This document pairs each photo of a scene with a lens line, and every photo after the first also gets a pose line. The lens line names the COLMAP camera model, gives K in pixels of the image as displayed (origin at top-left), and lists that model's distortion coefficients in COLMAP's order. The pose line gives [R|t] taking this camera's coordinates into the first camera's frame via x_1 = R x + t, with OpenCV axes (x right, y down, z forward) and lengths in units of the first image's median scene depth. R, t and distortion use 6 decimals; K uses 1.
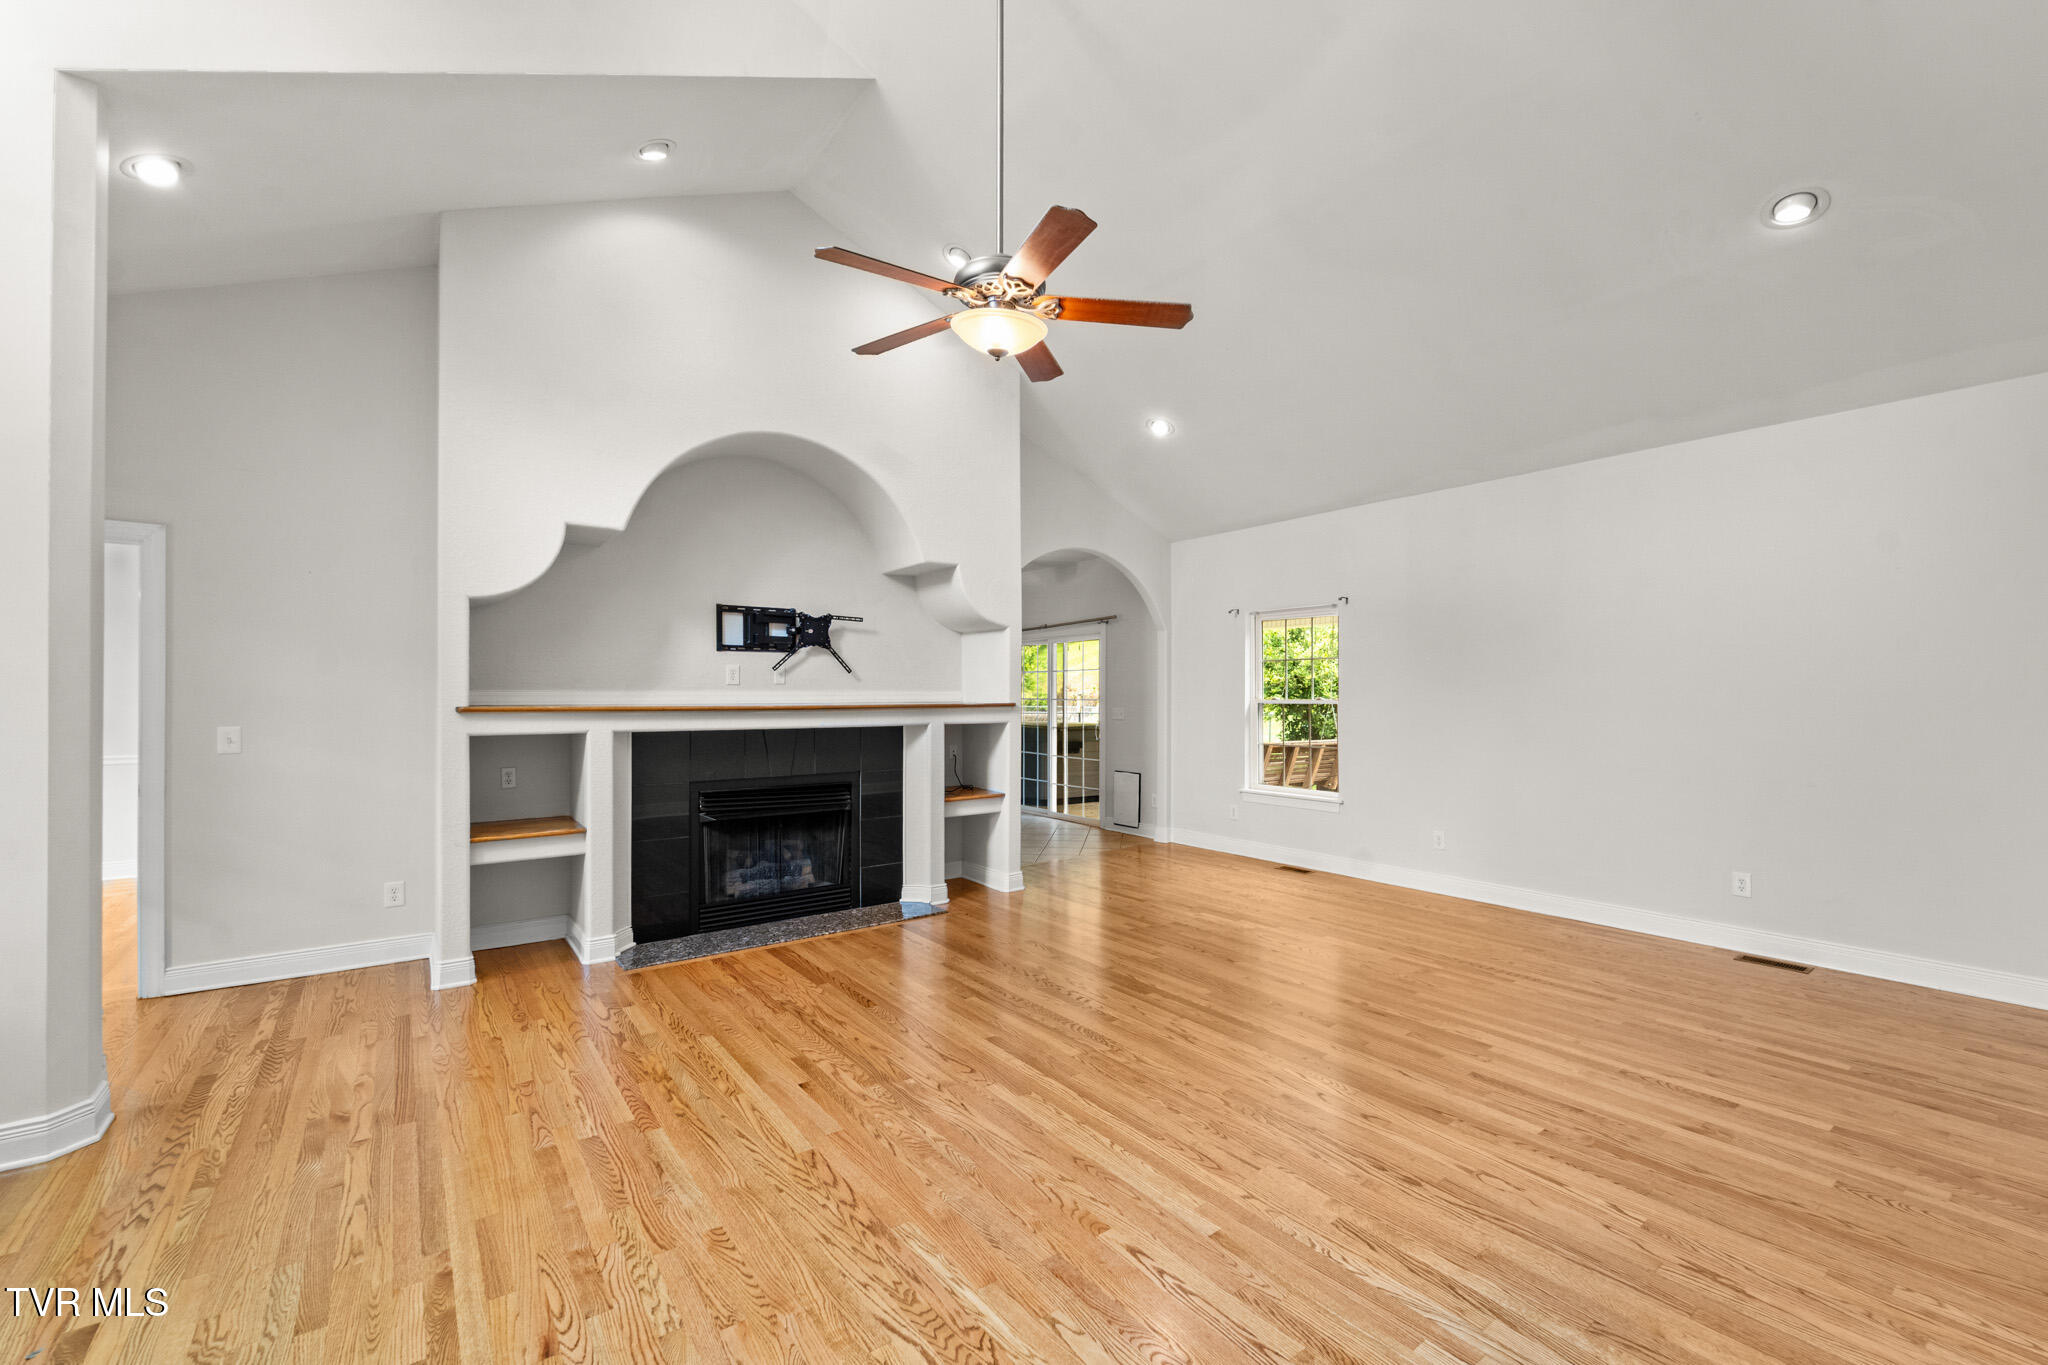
lens RADIAL K [[855.2, 0, 1030.6], [0, 855.2, 690.0], [0, 0, 1]] dist [-0.000124, -0.000046]
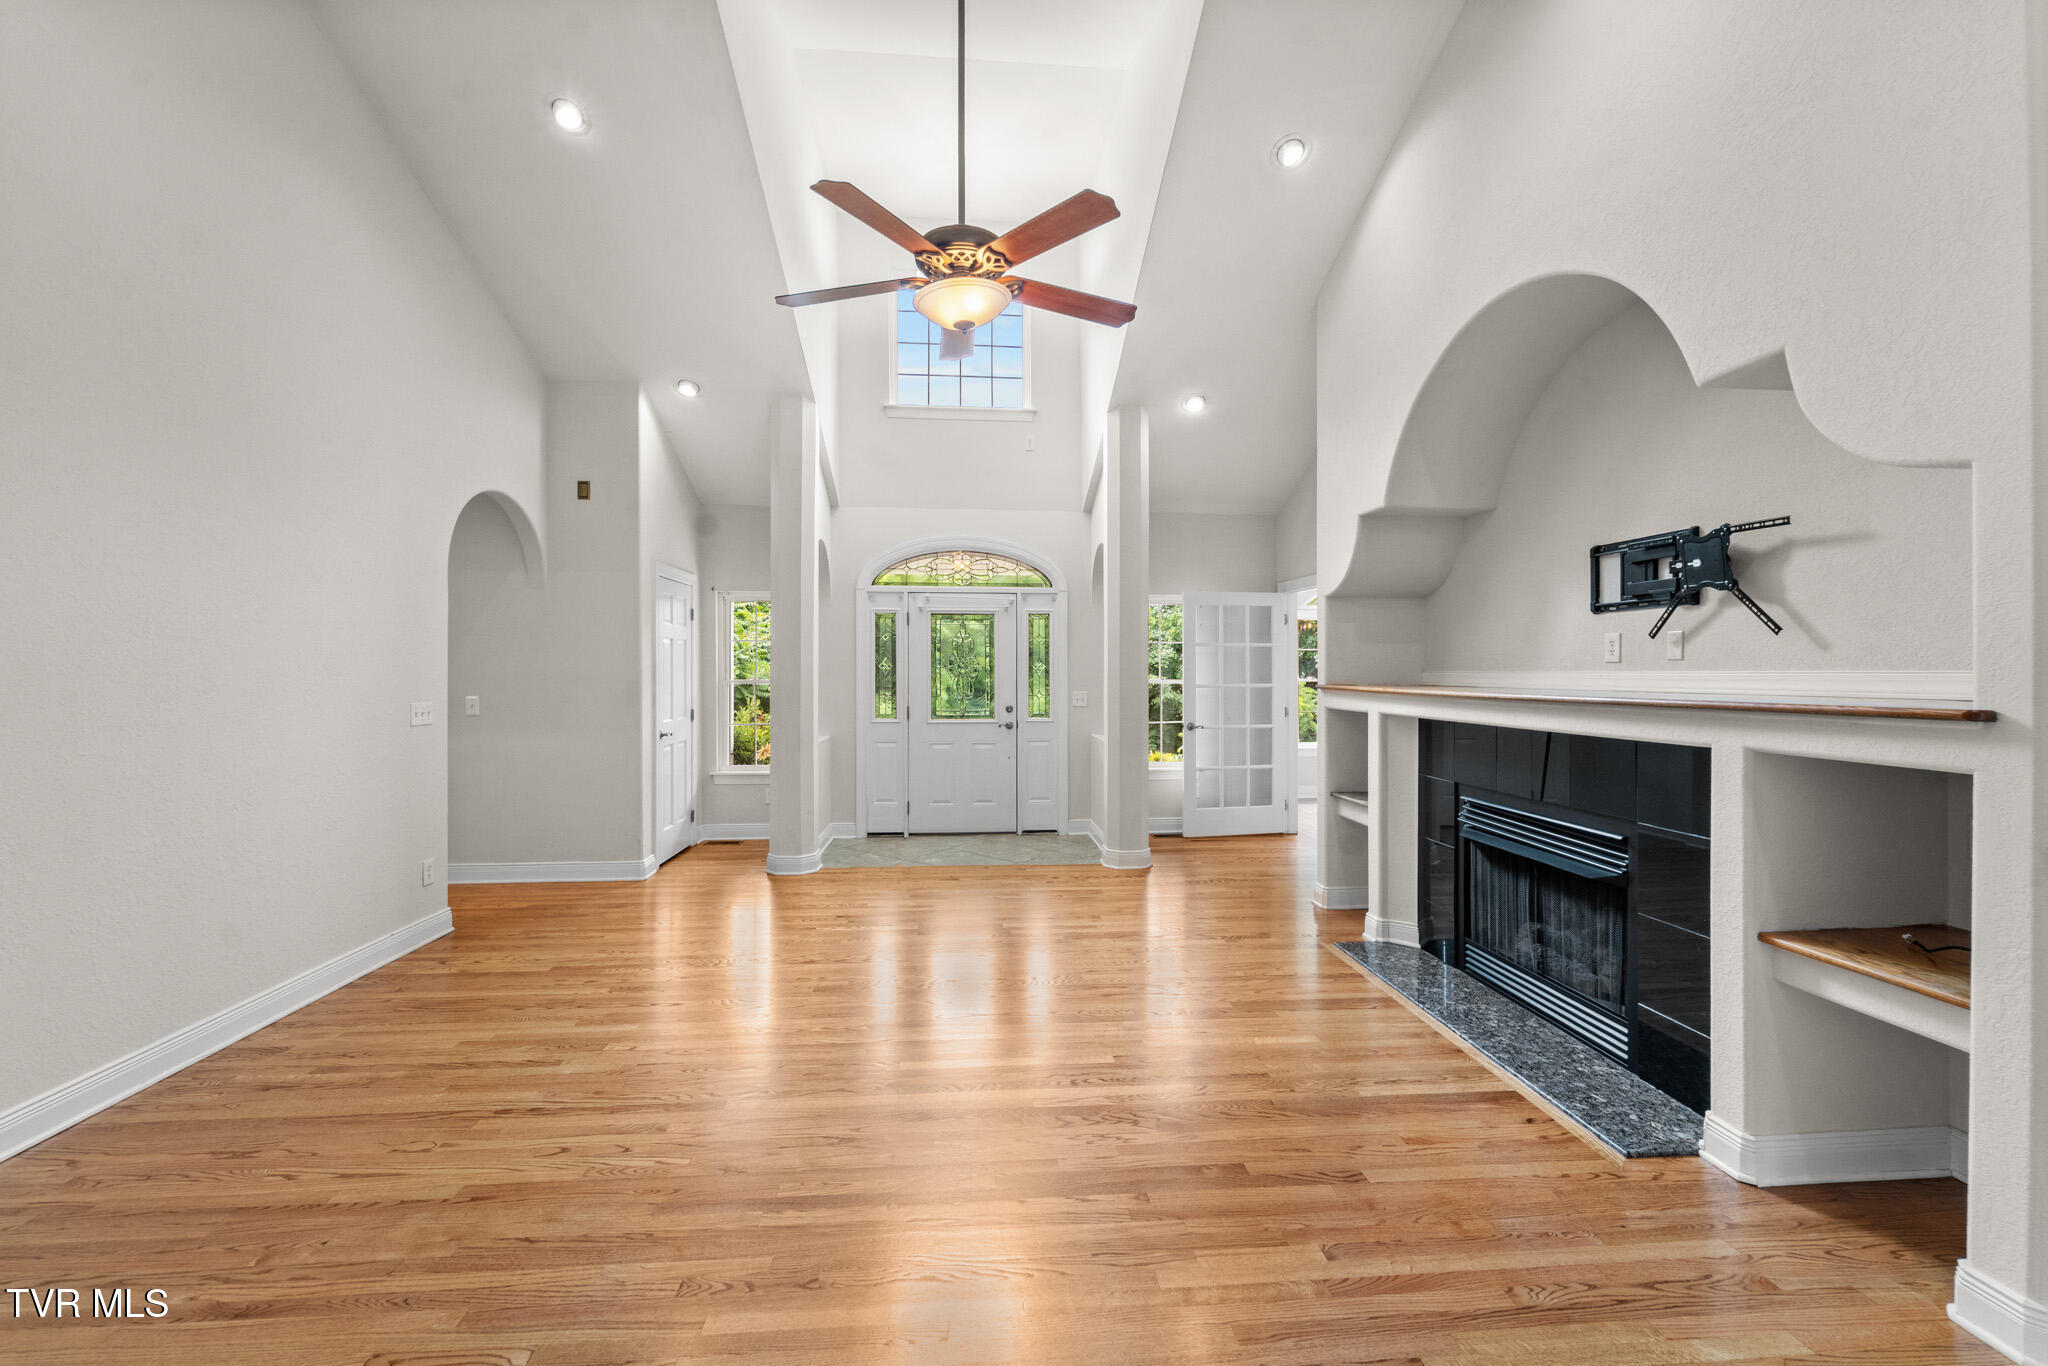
lens RADIAL K [[824.5, 0, 1026.1], [0, 824.5, 669.9], [0, 0, 1]] dist [-0.002368, -0.000710]
pose [[-0.526532, -0.003348, -0.850149, 0.478364], [0.001381, 0.999988, -0.004794, 0.002443], [0.850154, -0.003698, -0.526521, 1.027629]]
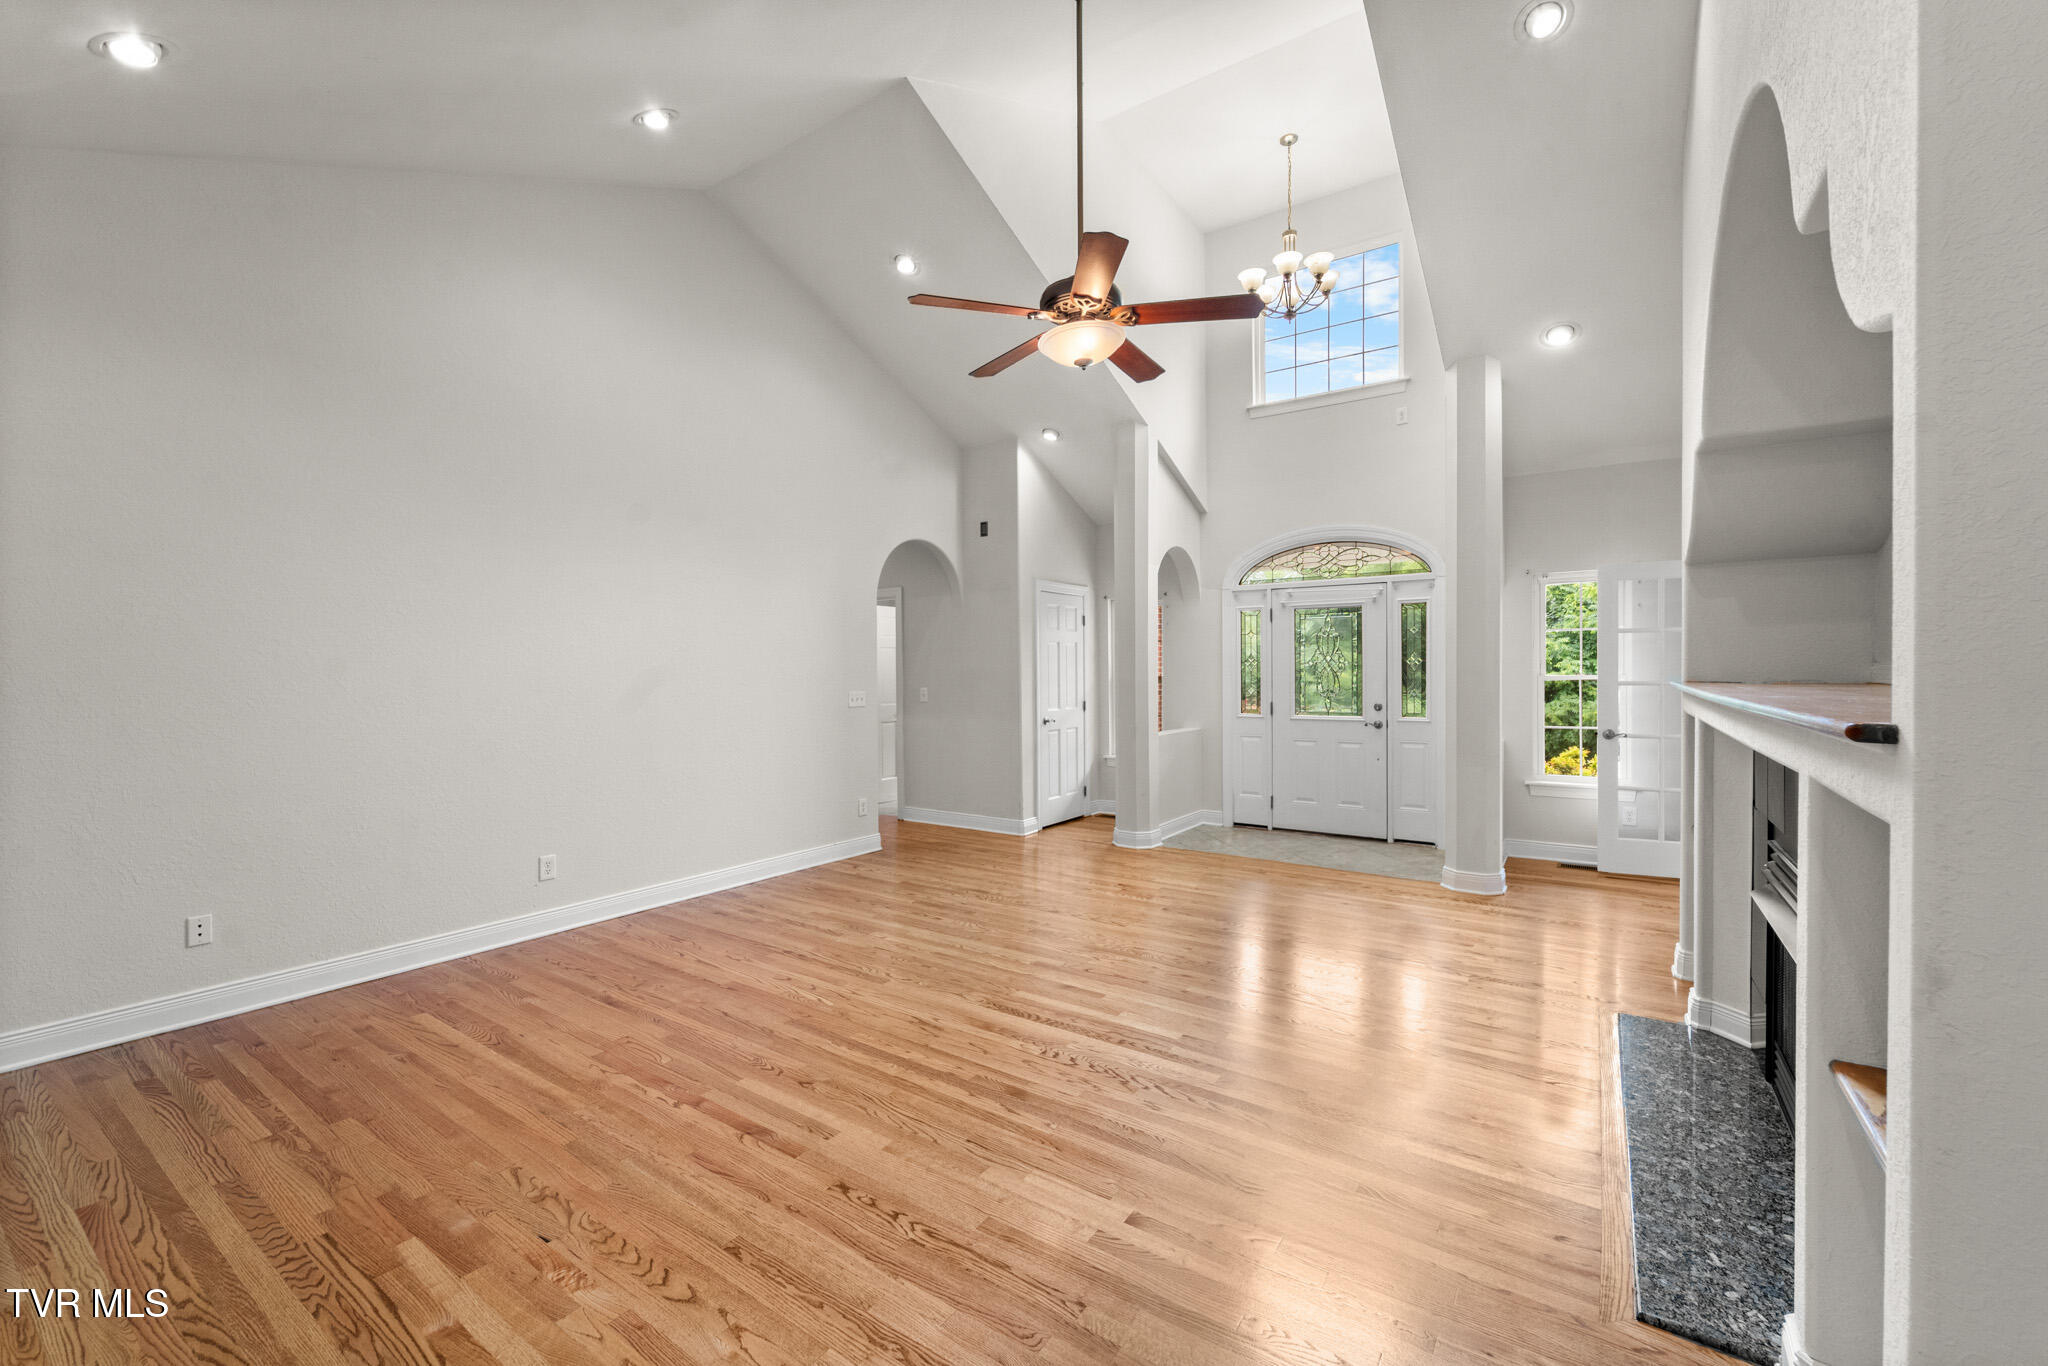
lens RADIAL K [[822.6, 0, 1030.2], [0, 822.6, 680.7], [0, 0, 1]] dist [0.000233, -0.000283]
pose [[-0.943279, 0.009081, -0.331876, 0.253924], [0.005965, 0.999928, 0.010405, 0.003172], [0.331947, 0.007835, -0.943266, 1.312015]]
